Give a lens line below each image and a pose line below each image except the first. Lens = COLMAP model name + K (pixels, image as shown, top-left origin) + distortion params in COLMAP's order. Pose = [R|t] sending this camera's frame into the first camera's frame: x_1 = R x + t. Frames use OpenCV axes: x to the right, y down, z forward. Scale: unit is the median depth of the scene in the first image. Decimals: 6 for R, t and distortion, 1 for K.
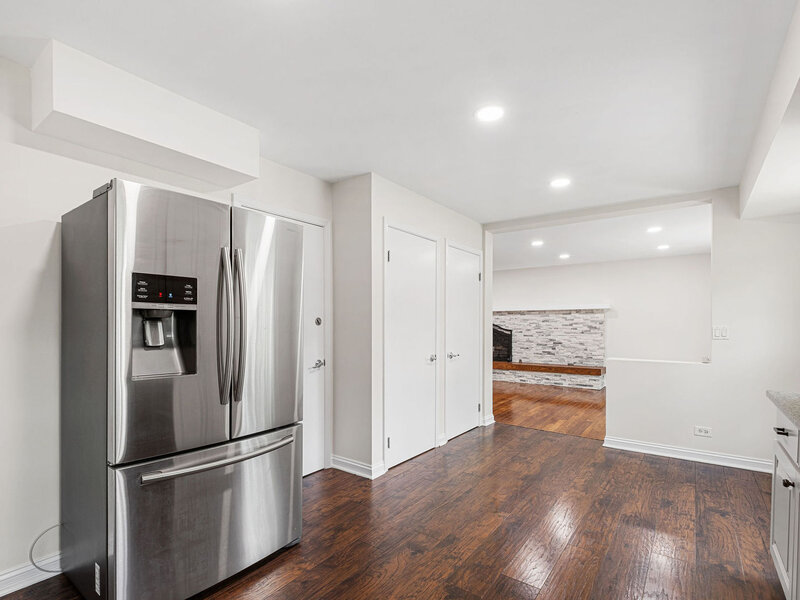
lens RADIAL K [[396.6, 0, 390.1], [0, 396.6, 328.9], [0, 0, 1]] dist [-0.010437, -0.000335]
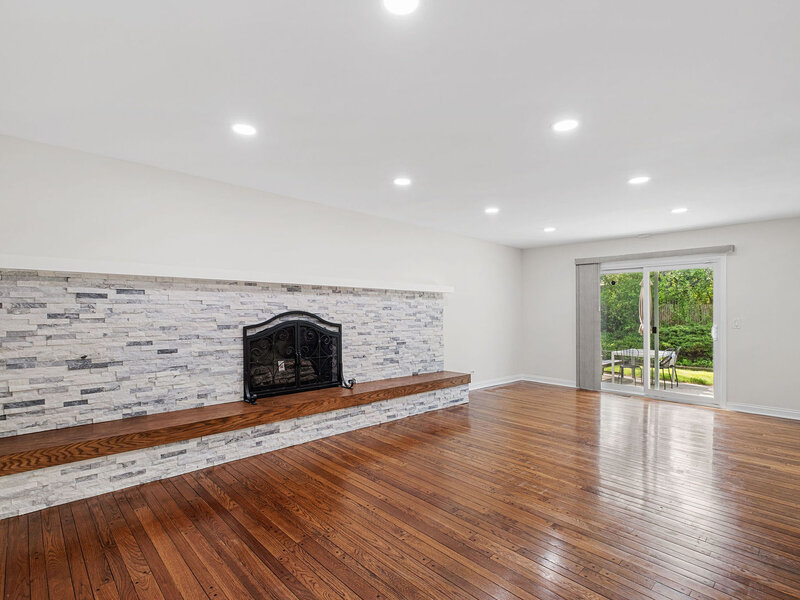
lens RADIAL K [[396.6, 0, 399.7], [0, 396.6, 308.1], [0, 0, 1]] dist [-0.010437, -0.000335]
pose [[0.151687, 0.012479, 0.988350, -0.203006], [0.004002, 0.999904, -0.013239, -0.011719], [-0.988420, 0.005963, 0.151623, 0.906418]]
